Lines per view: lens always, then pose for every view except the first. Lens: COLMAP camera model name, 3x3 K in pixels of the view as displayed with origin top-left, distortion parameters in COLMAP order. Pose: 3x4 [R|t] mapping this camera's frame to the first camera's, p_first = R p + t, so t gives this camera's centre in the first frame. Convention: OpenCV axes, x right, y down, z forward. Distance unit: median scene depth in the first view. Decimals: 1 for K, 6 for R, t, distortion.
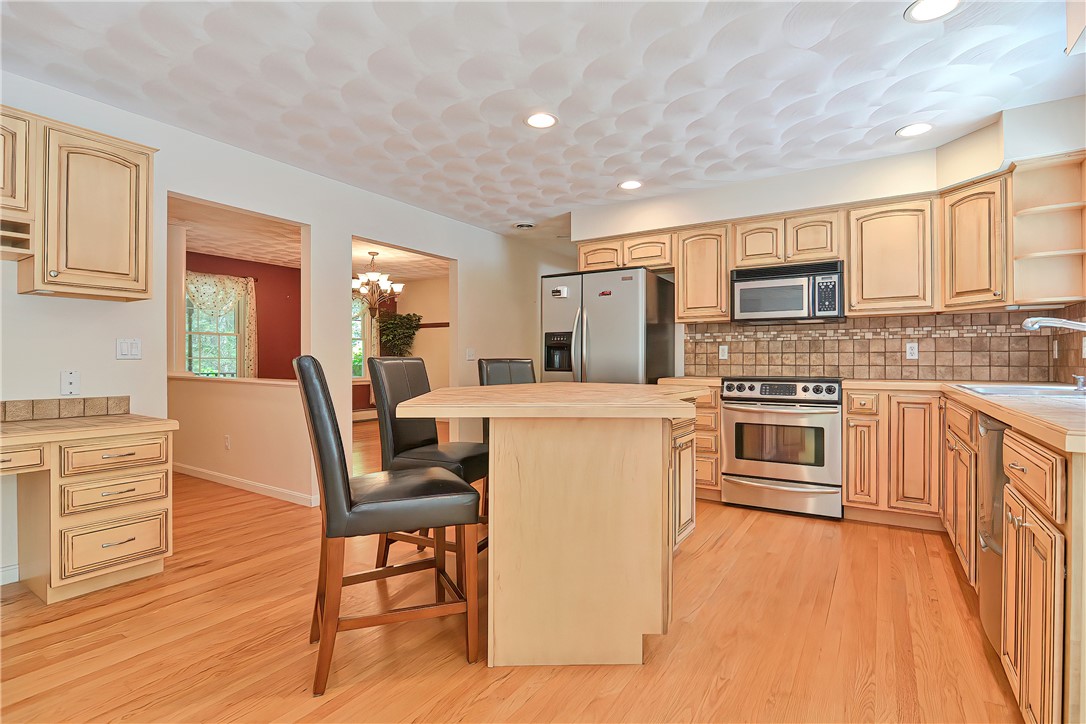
lens RADIAL K [[527.2, 0, 545.1], [0, 527.2, 361.4], [0, 0, 1]] dist [0.002583, -0.011048]
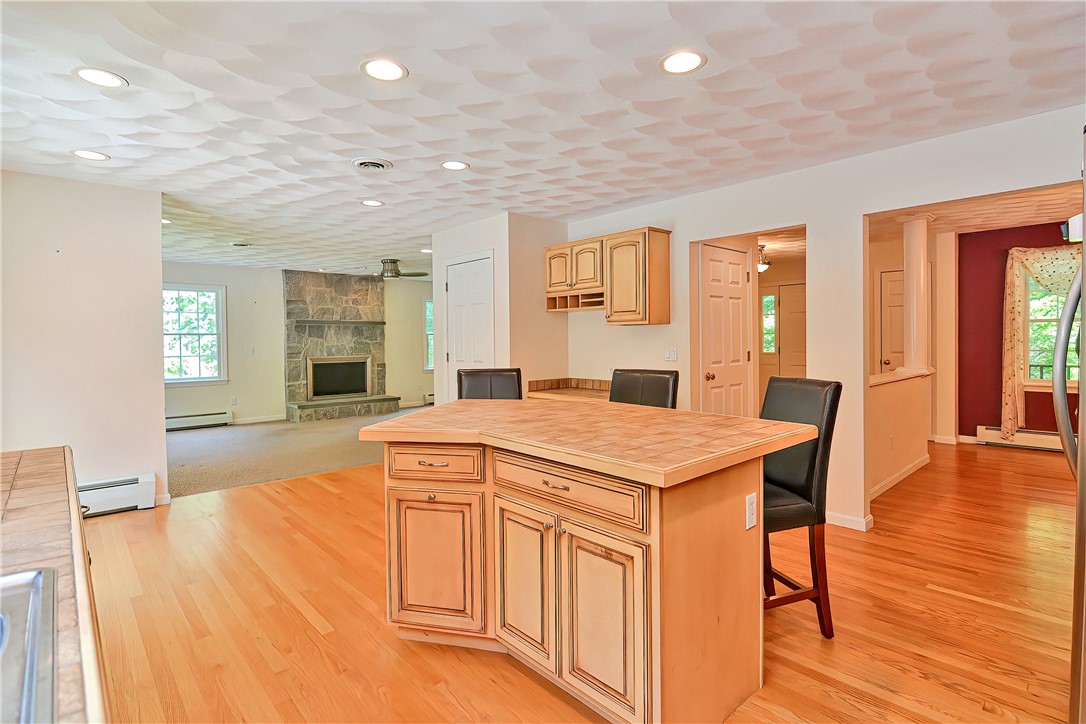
lens RADIAL K [[527.2, 0, 546.4], [0, 527.2, 354.2], [0, 0, 1]] dist [0.002583, -0.011048]
pose [[-0.261438, 0.027582, -0.964826, 0.626131], [0.005347, 0.999618, 0.027127, -0.053565], [0.965206, 0.001933, -0.261485, 0.825746]]
